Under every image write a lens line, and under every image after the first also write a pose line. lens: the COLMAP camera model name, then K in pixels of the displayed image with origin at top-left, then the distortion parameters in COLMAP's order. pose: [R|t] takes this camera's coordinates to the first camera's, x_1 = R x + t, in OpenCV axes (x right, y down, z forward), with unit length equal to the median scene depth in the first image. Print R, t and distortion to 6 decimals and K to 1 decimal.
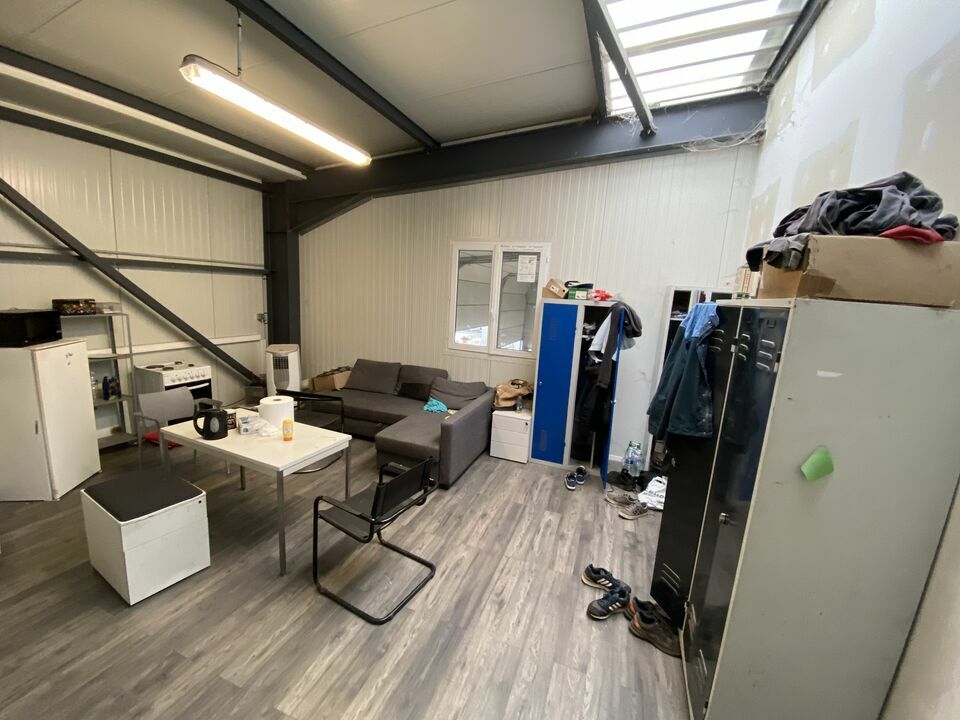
lens RADIAL K [[387.7, 0, 480.0], [0, 387.7, 360.0], [0, 0, 1]] dist [0.059979, -0.034352]
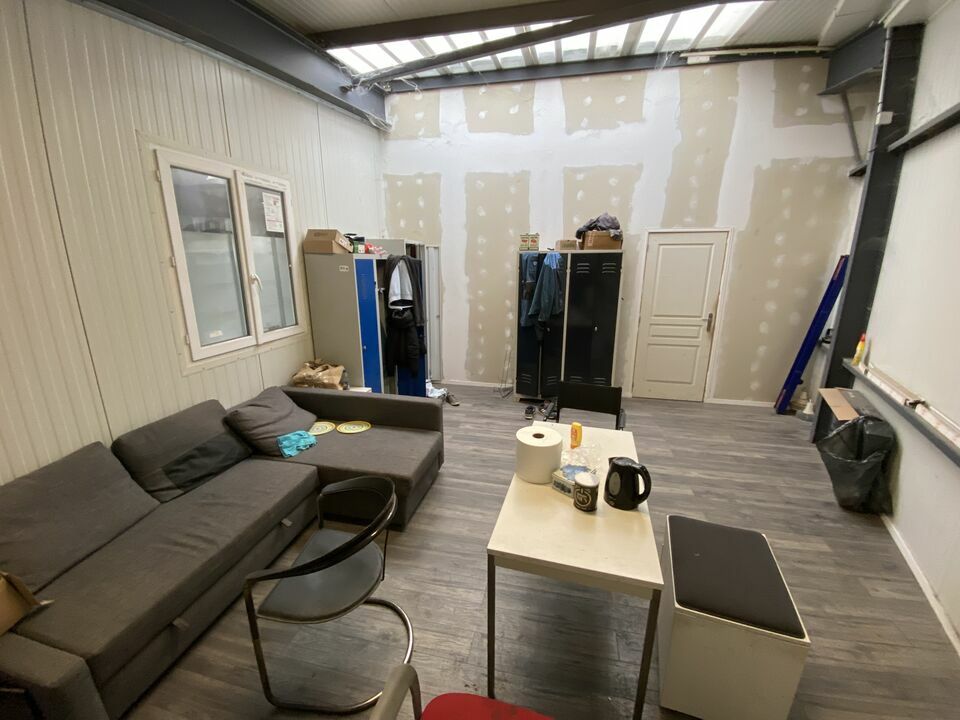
lens RADIAL K [[387.7, 0, 480.0], [0, 387.7, 360.0], [0, 0, 1]] dist [0.059979, -0.034352]
pose [[-0.148688, -0.303733, 0.941084, -0.865194], [0.156985, 0.932344, 0.325715, -0.194765], [-0.976344, 0.196166, -0.090947, 0.913627]]
